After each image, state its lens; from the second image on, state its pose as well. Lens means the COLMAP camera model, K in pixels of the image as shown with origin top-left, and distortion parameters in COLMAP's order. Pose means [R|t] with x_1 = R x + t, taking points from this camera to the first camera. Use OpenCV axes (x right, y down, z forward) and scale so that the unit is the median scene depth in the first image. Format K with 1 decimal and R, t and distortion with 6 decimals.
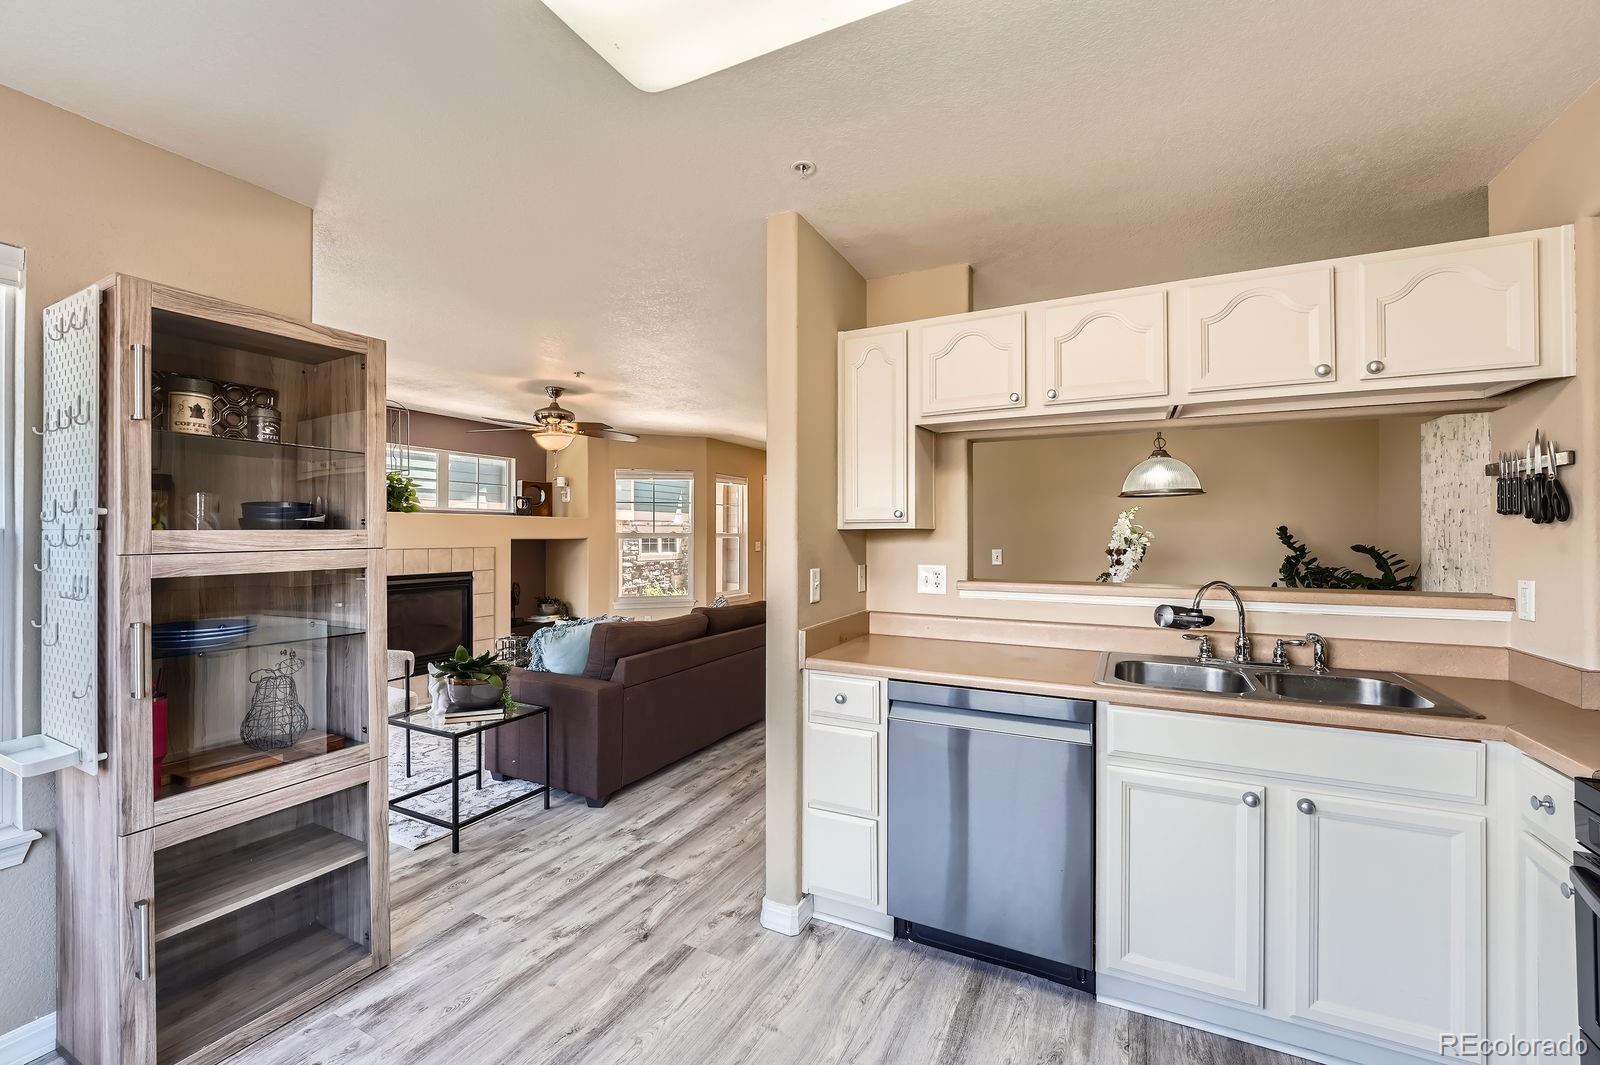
lens RADIAL K [[648.2, 0, 800.5], [0, 648.2, 530.7], [0, 0, 1]] dist [-0.013448, 0.000218]
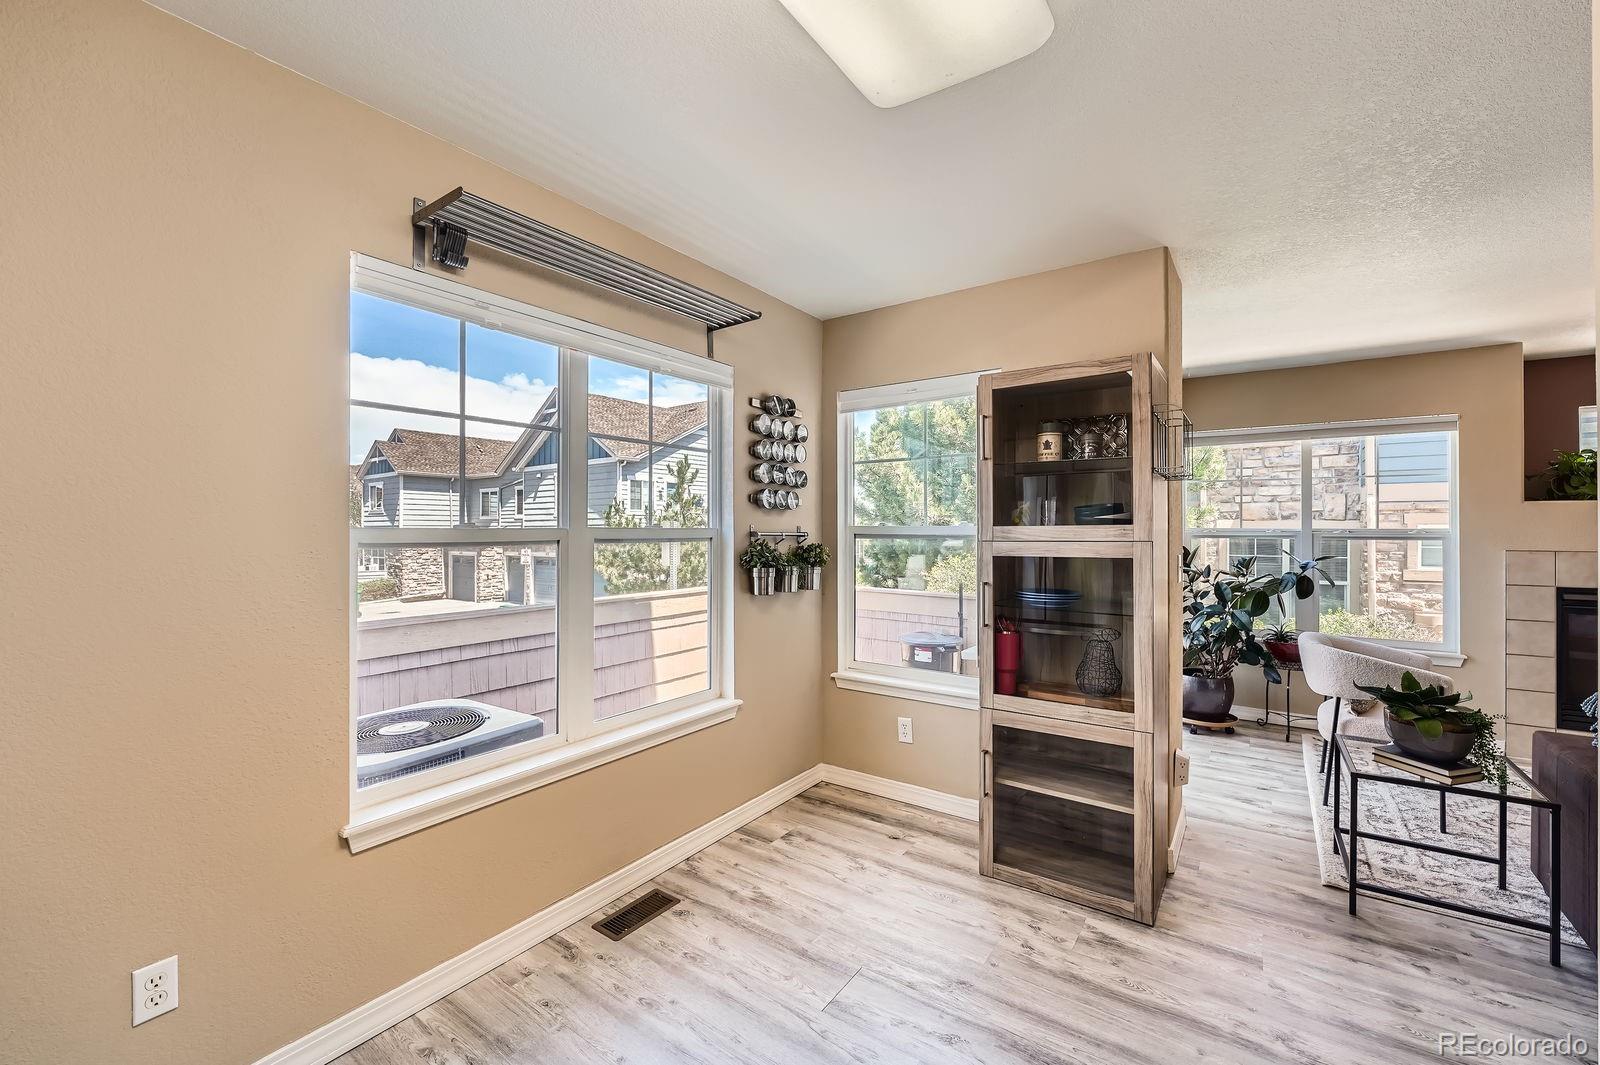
lens RADIAL K [[648.2, 0, 806.4], [0, 648.2, 526.3], [0, 0, 1]] dist [-0.013448, 0.000218]
pose [[-0.146244, -0.008754, -0.989210, 0.544678], [0.003869, 0.999948, -0.009421, 0.010236], [0.989241, -0.005206, -0.146202, 0.612389]]
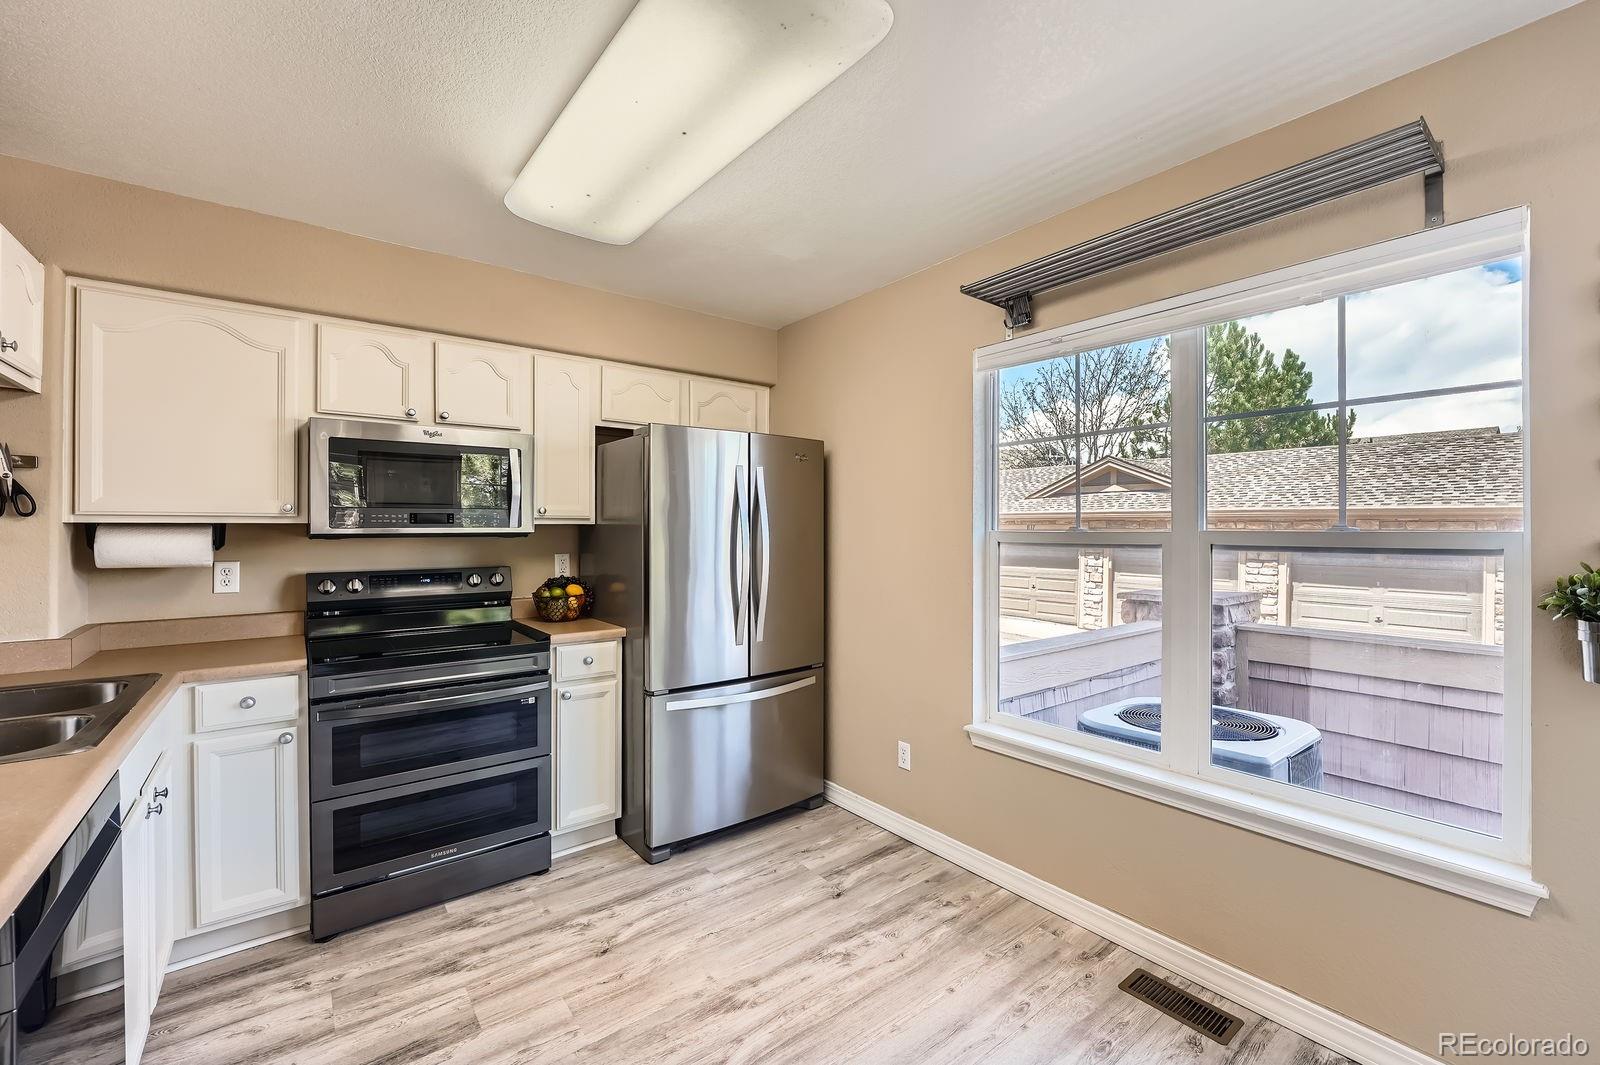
lens RADIAL K [[648.2, 0, 805.7], [0, 648.2, 528.9], [0, 0, 1]] dist [-0.013448, 0.000218]
pose [[-0.905185, -0.002384, 0.425011, -0.489371], [-0.005028, 0.999974, -0.005099, 0.004491], [-0.424988, -0.006752, -0.905174, 1.240931]]
